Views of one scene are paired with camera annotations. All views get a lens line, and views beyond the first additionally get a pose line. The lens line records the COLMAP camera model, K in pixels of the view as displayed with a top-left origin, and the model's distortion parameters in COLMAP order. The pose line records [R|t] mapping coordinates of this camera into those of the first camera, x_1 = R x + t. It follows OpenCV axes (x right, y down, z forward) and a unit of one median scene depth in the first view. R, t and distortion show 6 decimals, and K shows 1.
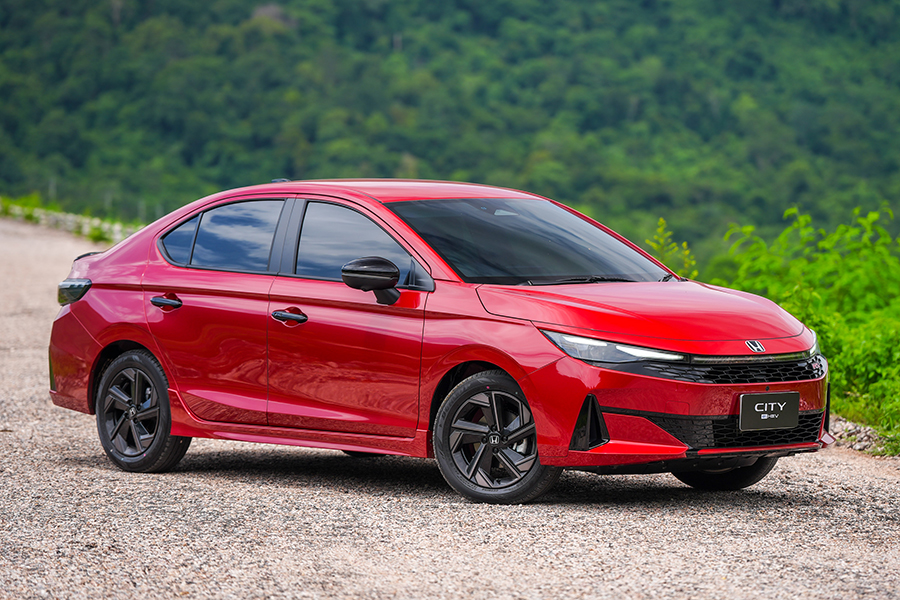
lens RADIAL K [[3453.7, 0, 450.0], [0, 3453.7, 300.0], [0, 0, 1]] dist [0.801518, -1.926012]
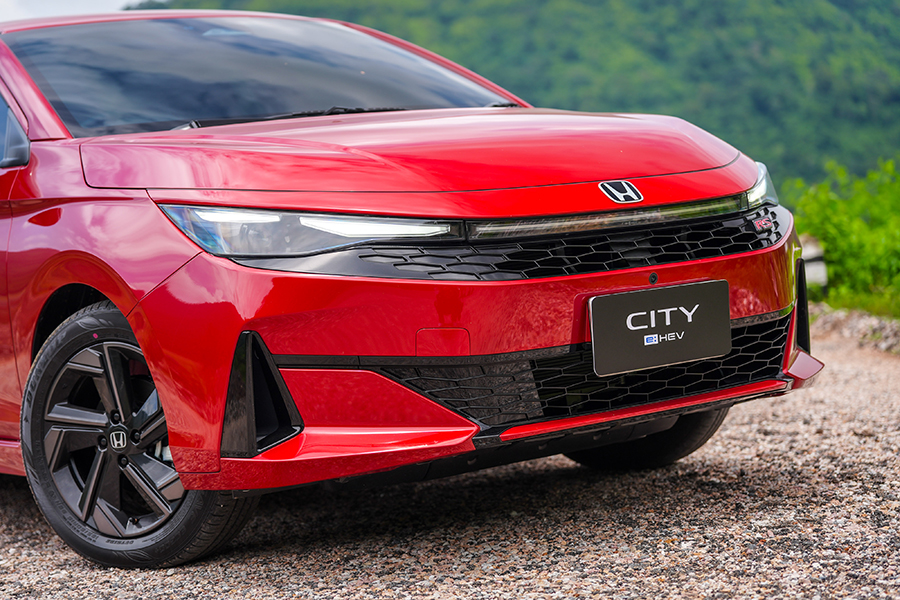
lens RADIAL K [[1583.5, 0, 450.0], [0, 1583.5, 300.0], [0, 0, 1]] dist [-0.015342, 0.056216]
pose [[0.982425, -0.101408, -0.156710, 0.097074], [0.102885, 0.994692, 0.001324, 0.025131], [0.155744, -0.017424, 0.987644, 0.785448]]
